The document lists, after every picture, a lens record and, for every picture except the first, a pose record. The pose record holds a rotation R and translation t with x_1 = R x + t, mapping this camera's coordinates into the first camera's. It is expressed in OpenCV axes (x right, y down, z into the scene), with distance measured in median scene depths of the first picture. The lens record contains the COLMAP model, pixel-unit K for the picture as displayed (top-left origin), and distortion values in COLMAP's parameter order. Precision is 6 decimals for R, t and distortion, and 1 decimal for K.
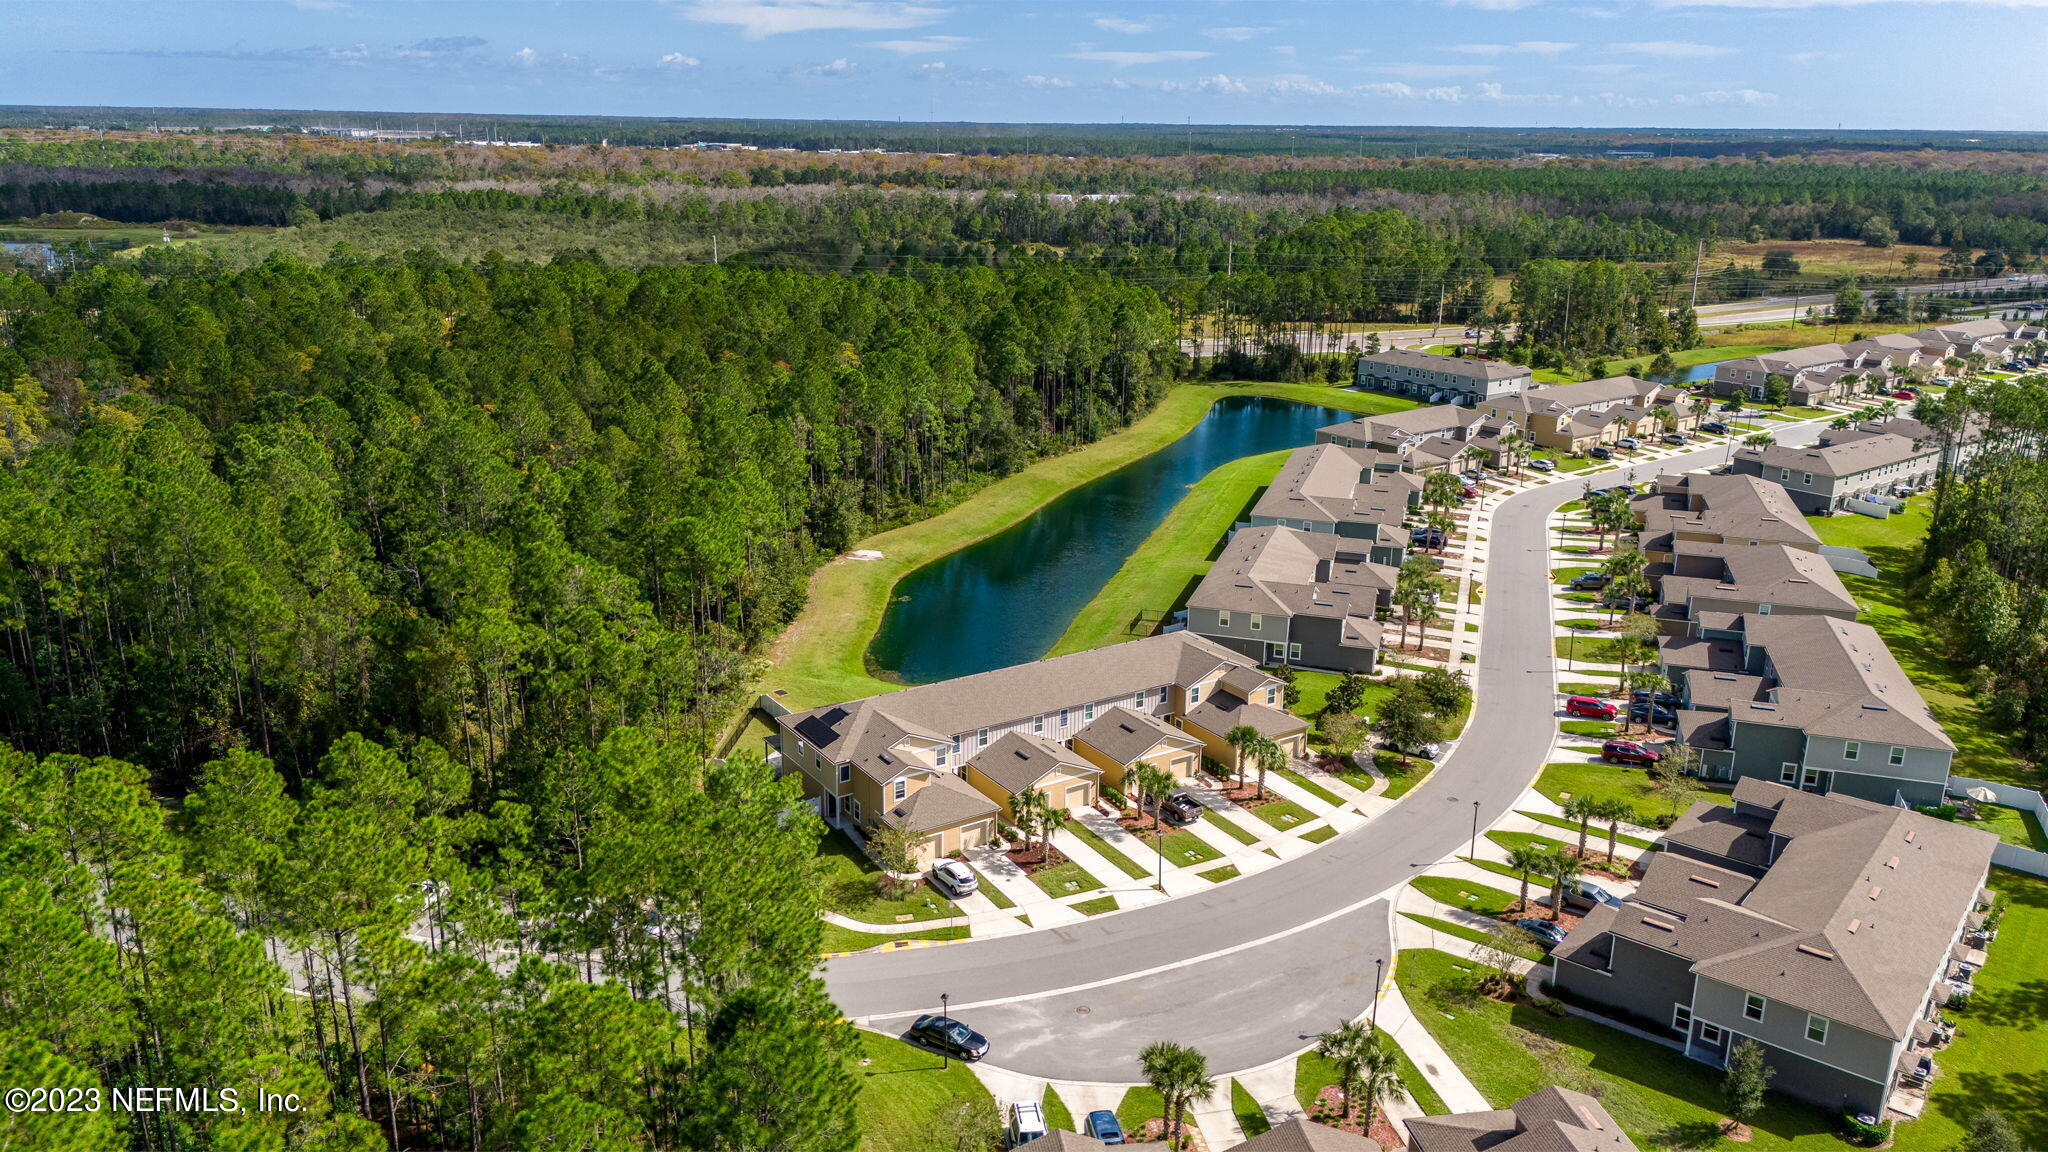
lens RADIAL K [[1605.9, 0, 1024.0], [0, 1605.9, 576.0], [0, 0, 1]] dist [0.074075, -0.096321]
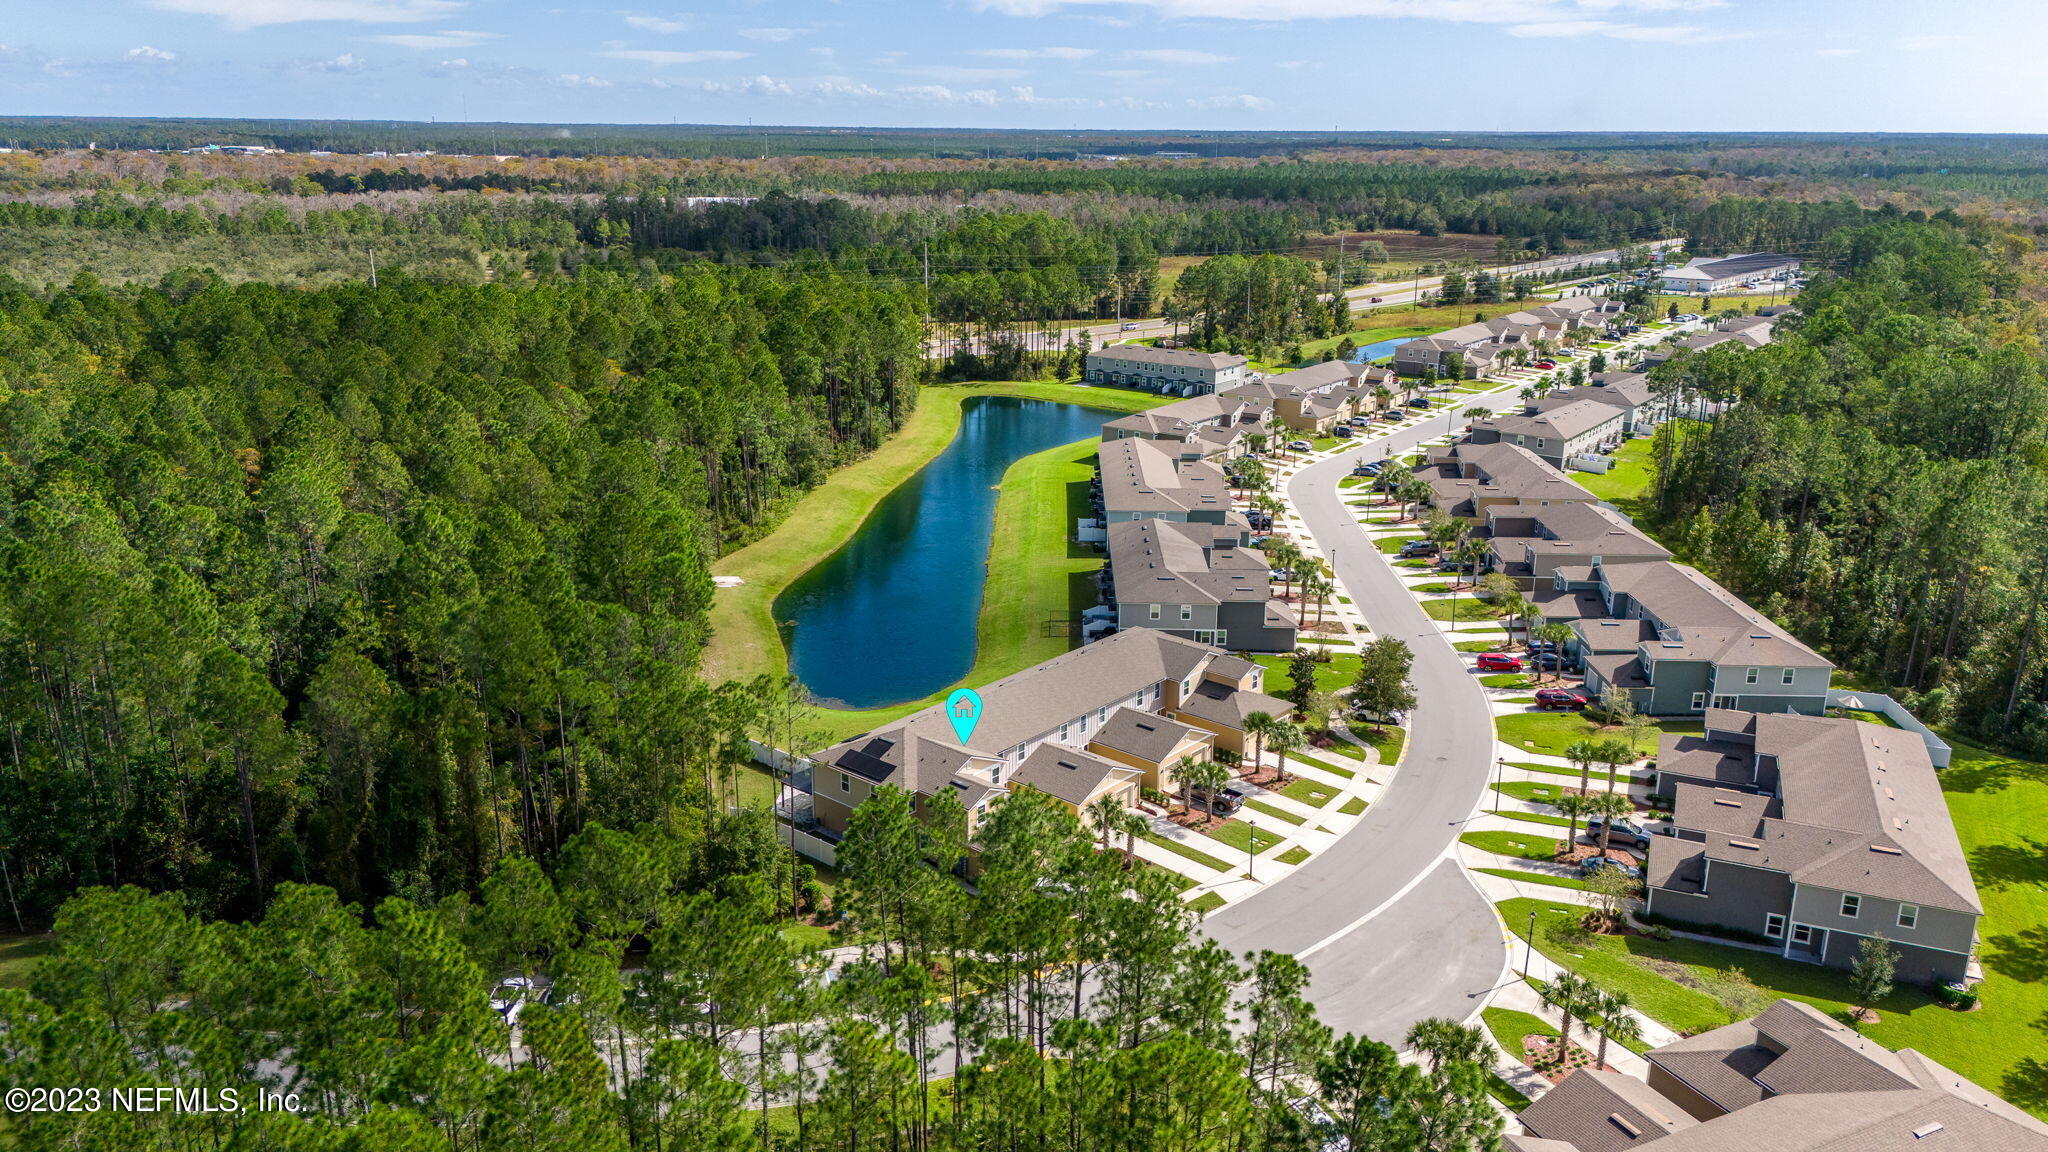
lens RADIAL K [[1605.9, 0, 1024.0], [0, 1605.9, 576.0], [0, 0, 1]] dist [0.074075, -0.096321]
pose [[0.954567, -0.083599, 0.286029, -0.198455], [0.083728, 0.996419, 0.011801, -0.012416], [-0.285991, 0.012684, 0.958148, 0.036035]]
